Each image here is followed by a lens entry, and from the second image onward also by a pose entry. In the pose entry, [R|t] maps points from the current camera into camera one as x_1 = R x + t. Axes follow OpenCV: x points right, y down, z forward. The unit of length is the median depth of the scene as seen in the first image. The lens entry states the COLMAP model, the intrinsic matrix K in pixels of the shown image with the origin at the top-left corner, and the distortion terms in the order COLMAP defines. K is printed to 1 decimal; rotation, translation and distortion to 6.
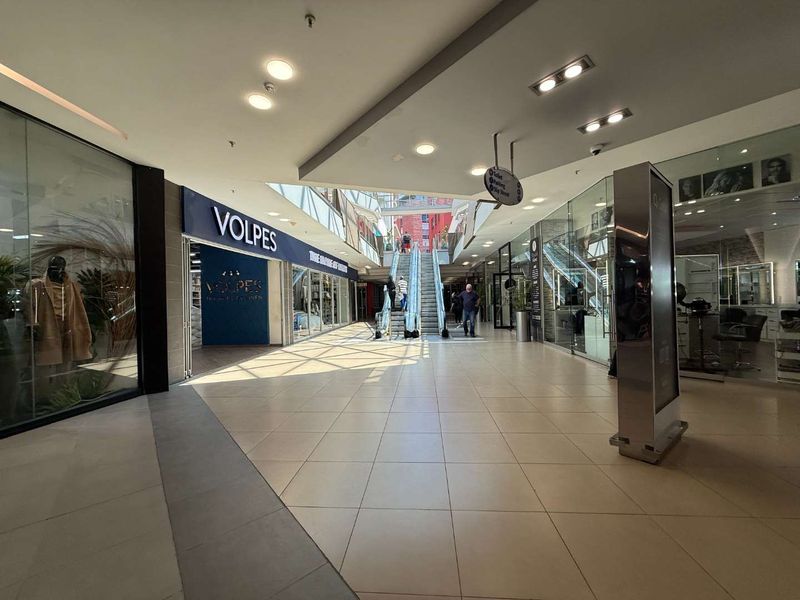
lens RADIAL K [[318.1, 0, 399.6], [0, 318.1, 298.9], [0, 0, 1]] dist [0.002528, -0.000837]
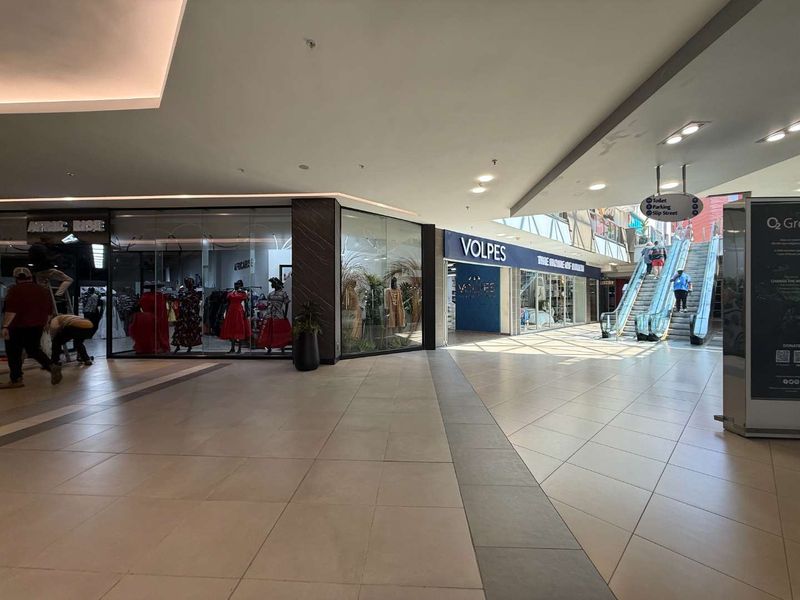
lens RADIAL K [[318.1, 0, 398.9], [0, 318.1, 299.7], [0, 0, 1]] dist [0.002528, -0.000837]
pose [[0.732007, 0.020376, -0.680992, 0.199383], [-0.012402, 0.999786, 0.016584, -0.009477], [0.681184, -0.003693, 0.732103, -0.265781]]
